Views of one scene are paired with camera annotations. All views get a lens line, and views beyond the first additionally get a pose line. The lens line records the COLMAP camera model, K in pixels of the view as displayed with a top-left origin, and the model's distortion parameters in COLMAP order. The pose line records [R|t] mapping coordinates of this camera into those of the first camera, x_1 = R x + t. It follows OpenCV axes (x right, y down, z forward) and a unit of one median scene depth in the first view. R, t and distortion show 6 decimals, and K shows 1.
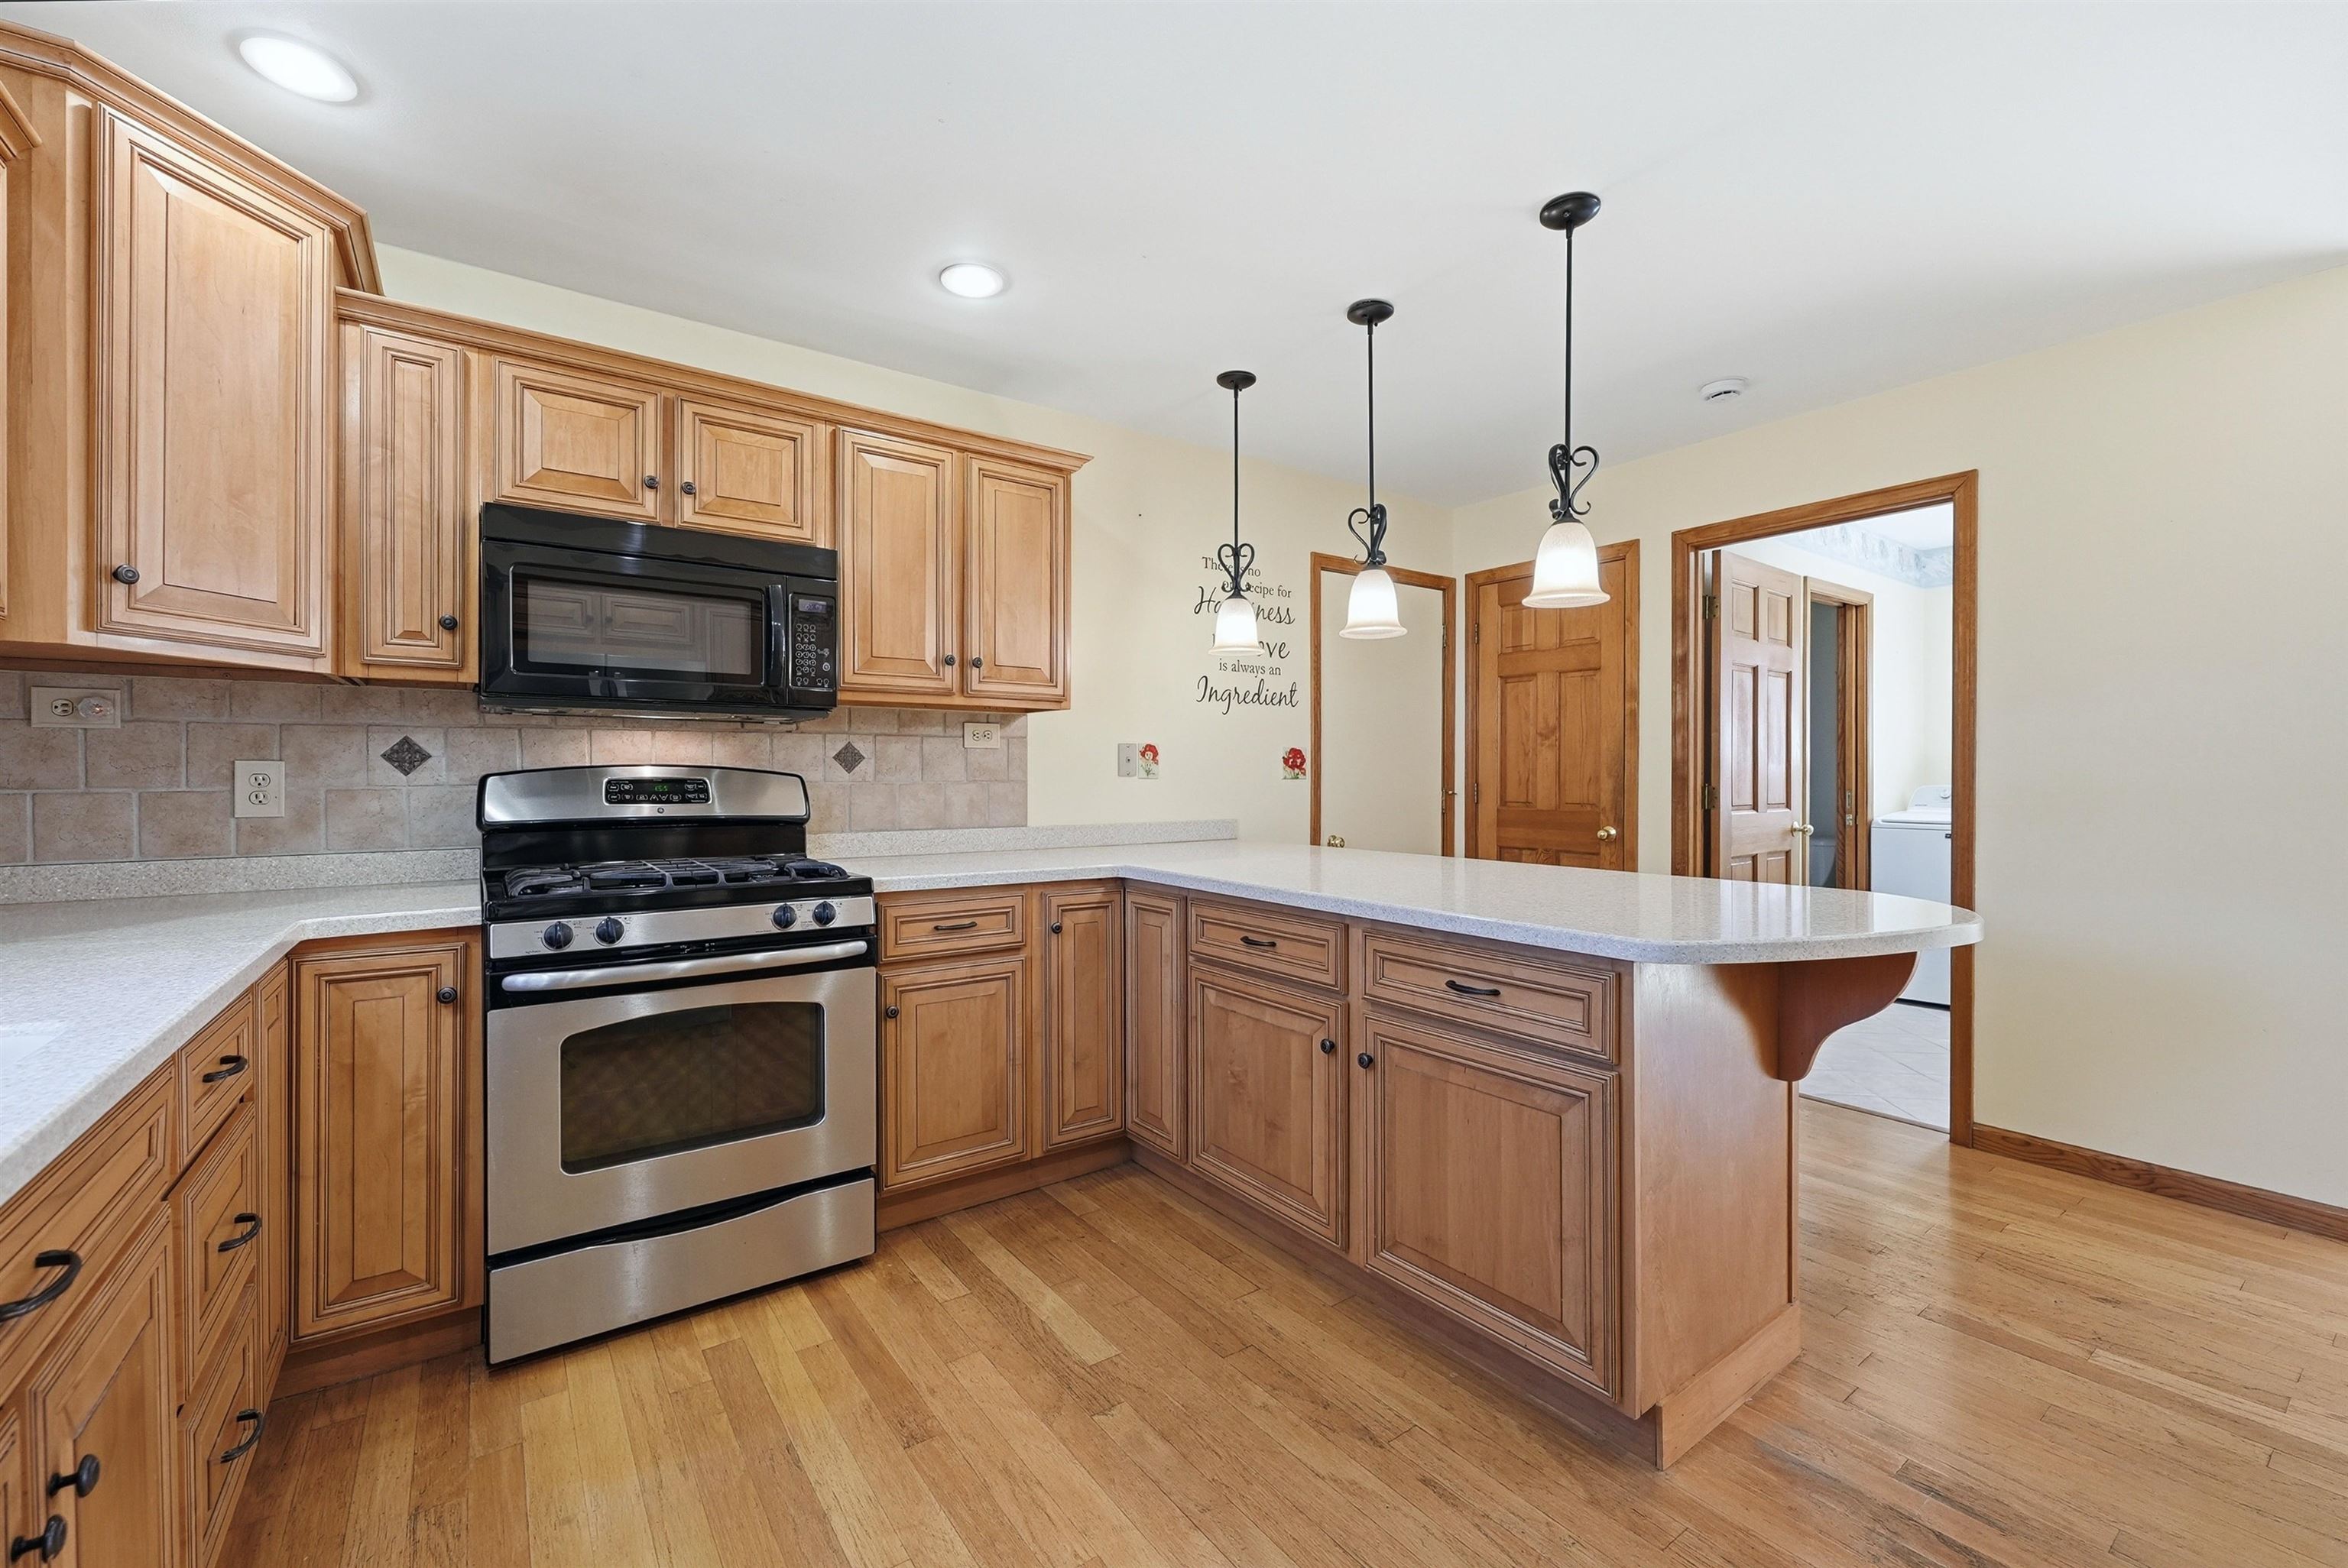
lens RADIAL K [[953.5, 0, 1174.0], [0, 953.5, 784.0], [0, 0, 1]] dist [-0.002117, -0.000258]
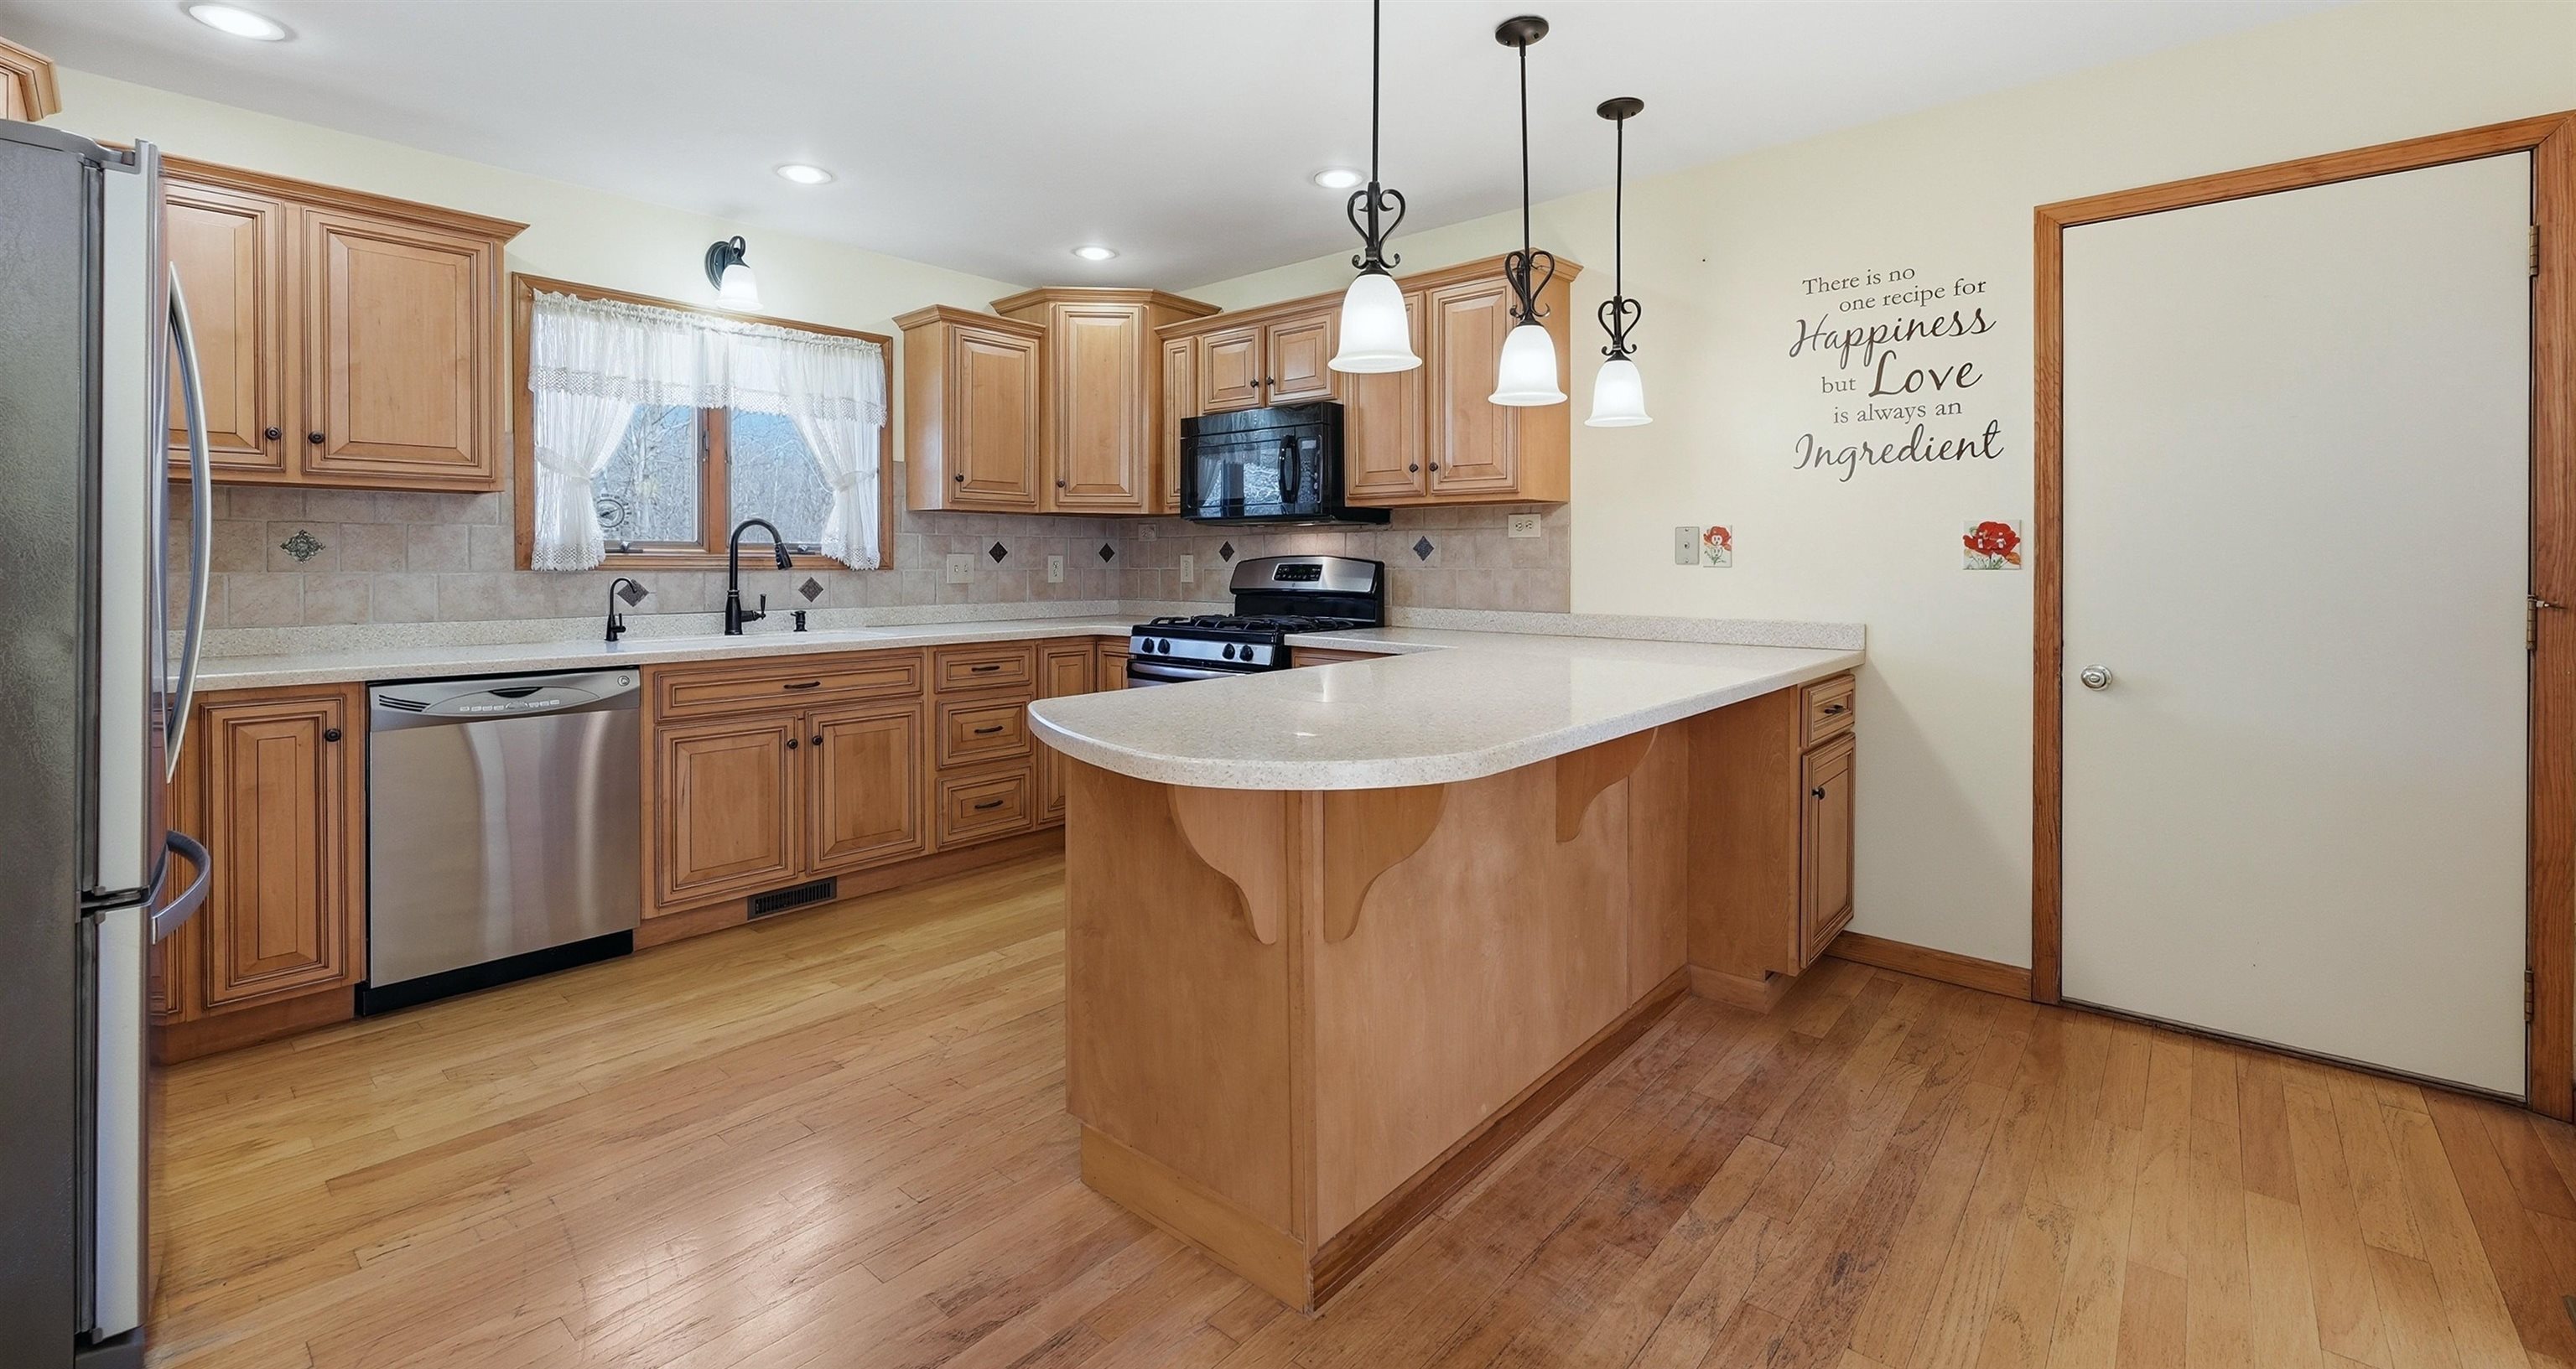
lens RADIAL K [[1056.3, 0, 1287.0], [0, 1056.3, 565.8], [0, 0, 1]] dist [-0.000039, -0.000165]
pose [[0.230234, 0.005825, -0.973118, 0.891061], [-0.008873, 0.999953, 0.003886, -0.007936], [0.973095, 0.007740, 0.230275, 0.460862]]
